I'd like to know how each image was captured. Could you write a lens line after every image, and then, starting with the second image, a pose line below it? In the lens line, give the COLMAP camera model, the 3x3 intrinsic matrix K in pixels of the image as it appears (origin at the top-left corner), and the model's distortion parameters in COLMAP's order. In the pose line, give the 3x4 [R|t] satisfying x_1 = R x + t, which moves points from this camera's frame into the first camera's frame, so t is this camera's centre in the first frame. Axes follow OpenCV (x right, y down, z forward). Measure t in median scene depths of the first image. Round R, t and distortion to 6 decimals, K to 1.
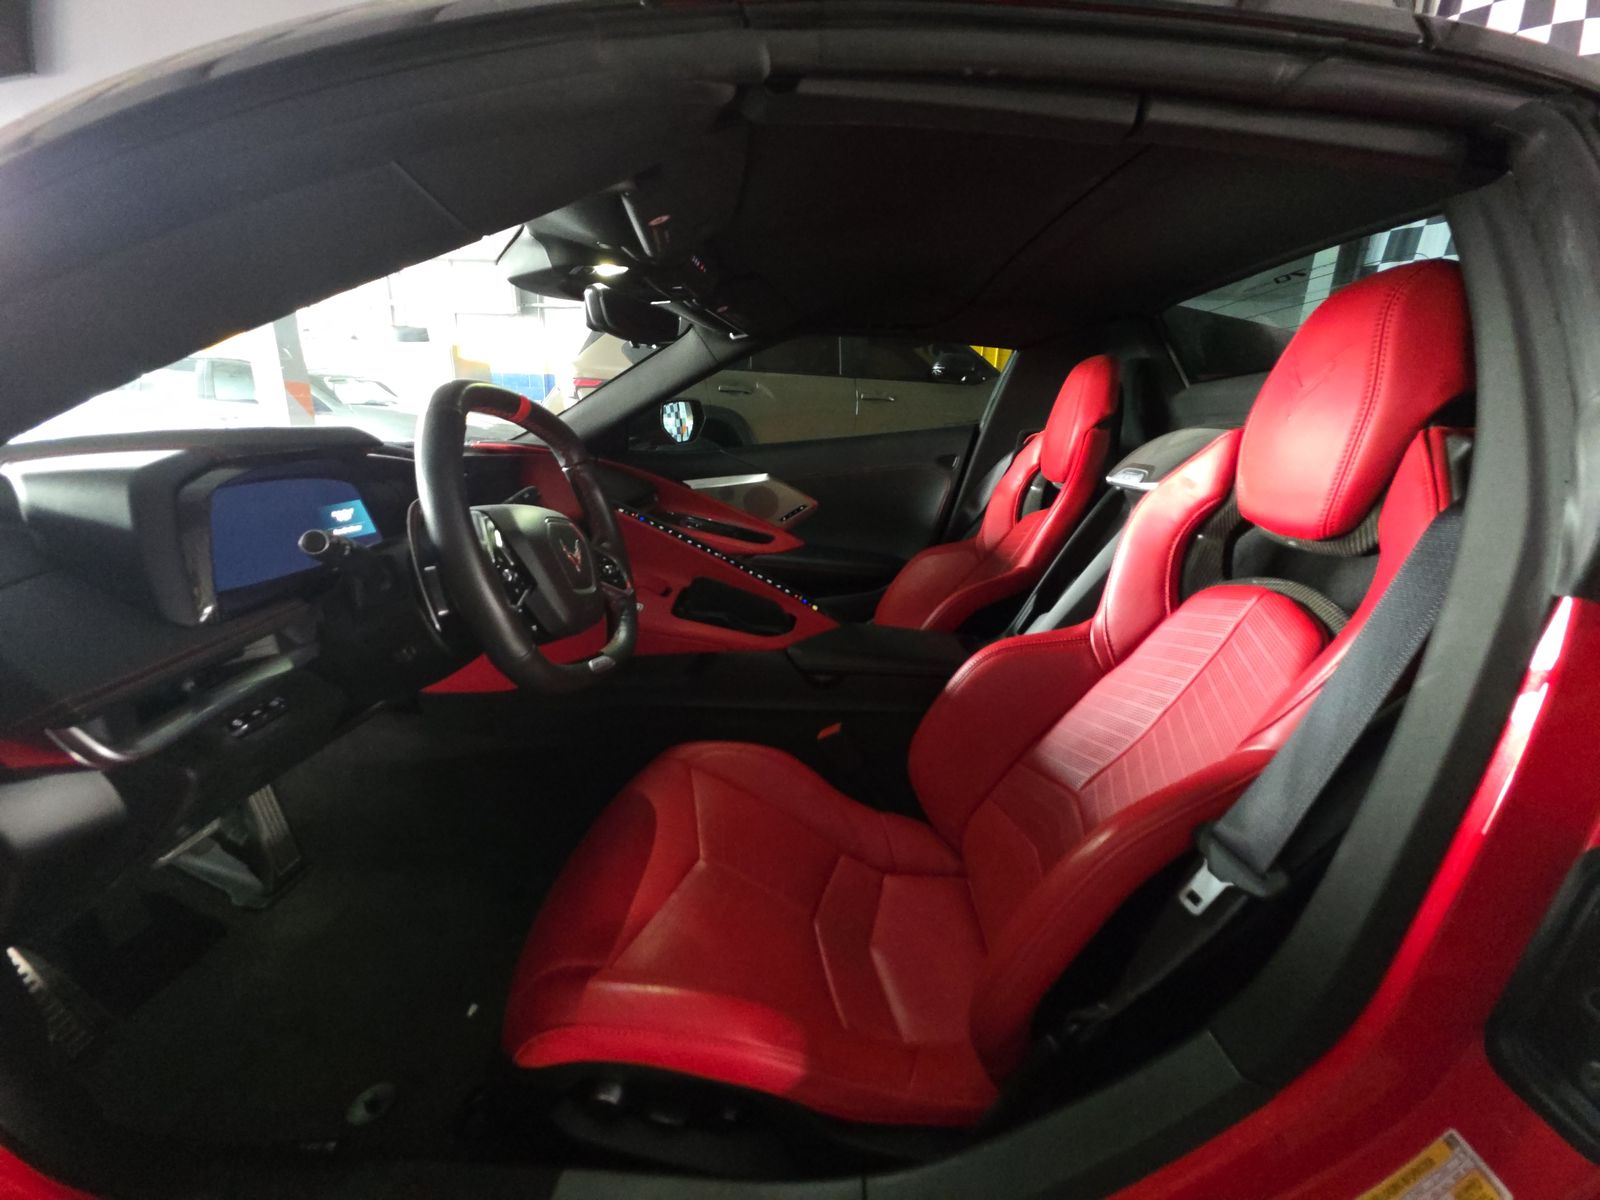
lens RADIAL K [[641.9, 0, 795.9], [0, 641.9, 594.1], [0, 0, 1]] dist [0.010881, -0.006945]
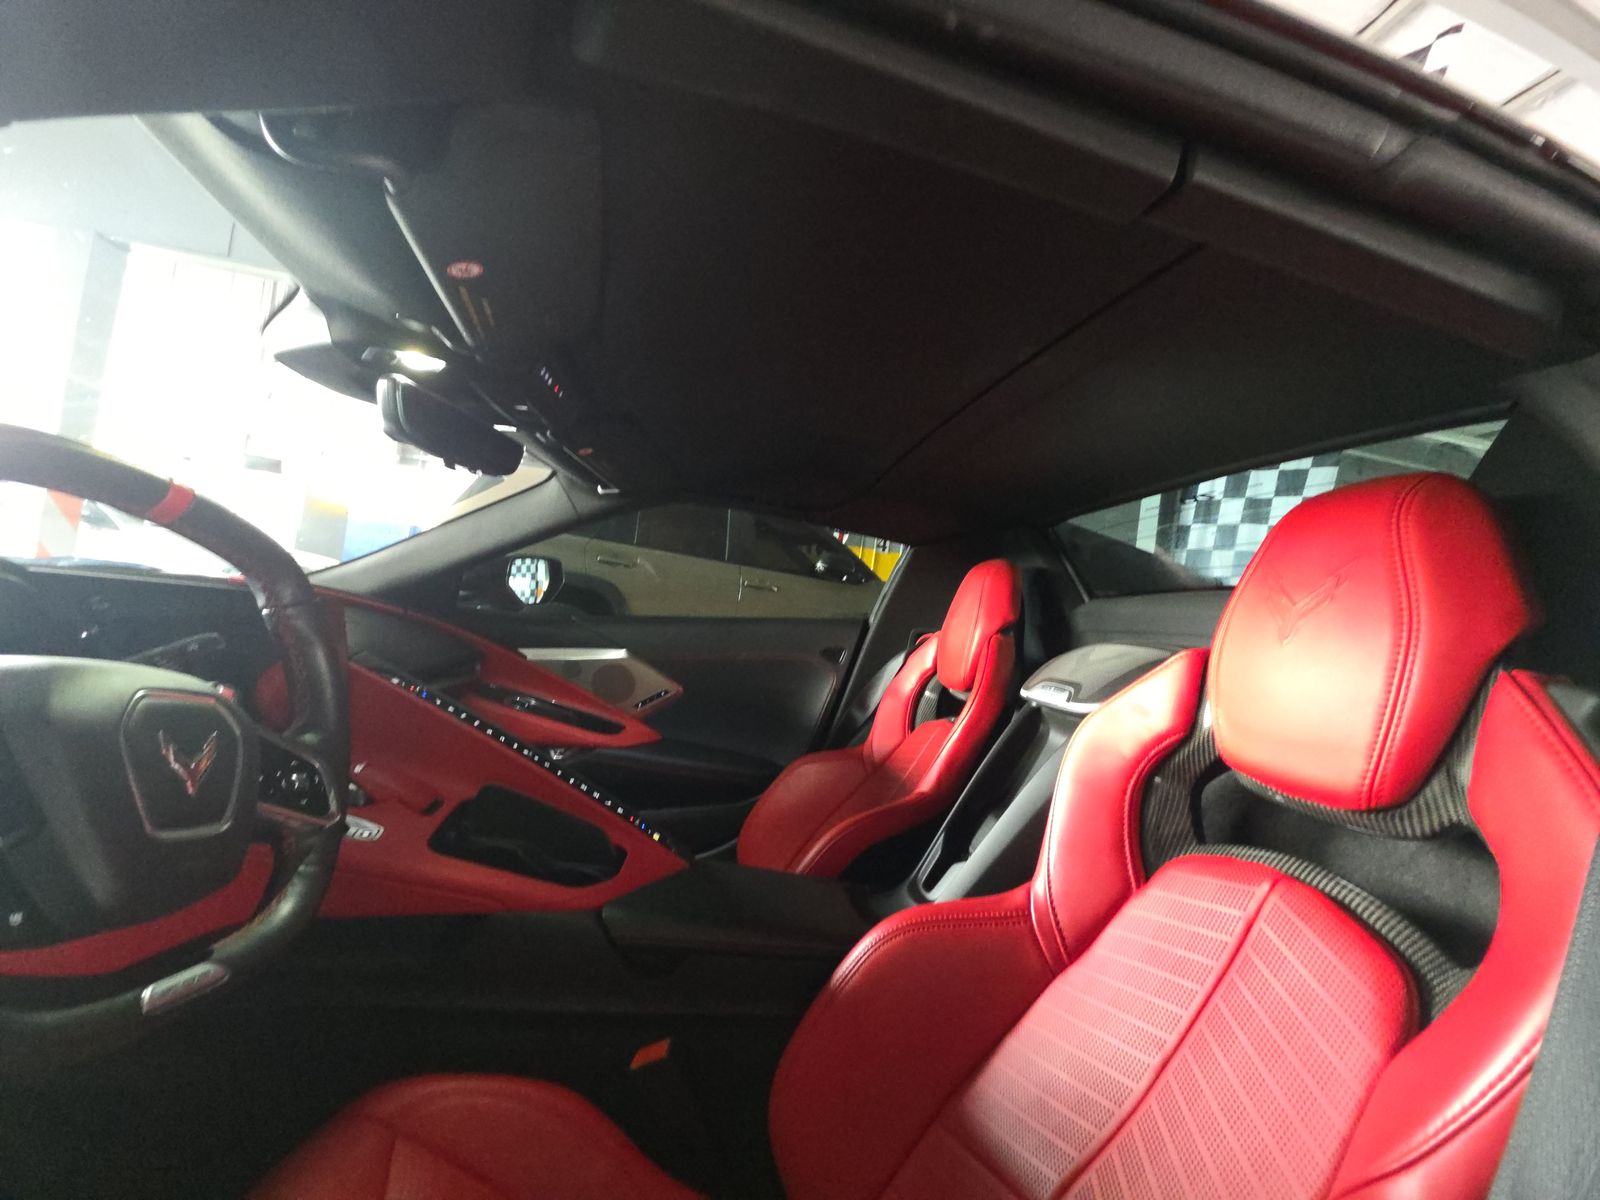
lens RADIAL K [[641.9, 0, 795.9], [0, 641.9, 594.1], [0, 0, 1]] dist [0.010881, -0.006945]
pose [[0.978542, 0.108869, 0.174937, 0.027234], [-0.055075, 0.956323, -0.287076, -0.041102], [-0.198550, 0.271281, 0.941799, 0.210985]]
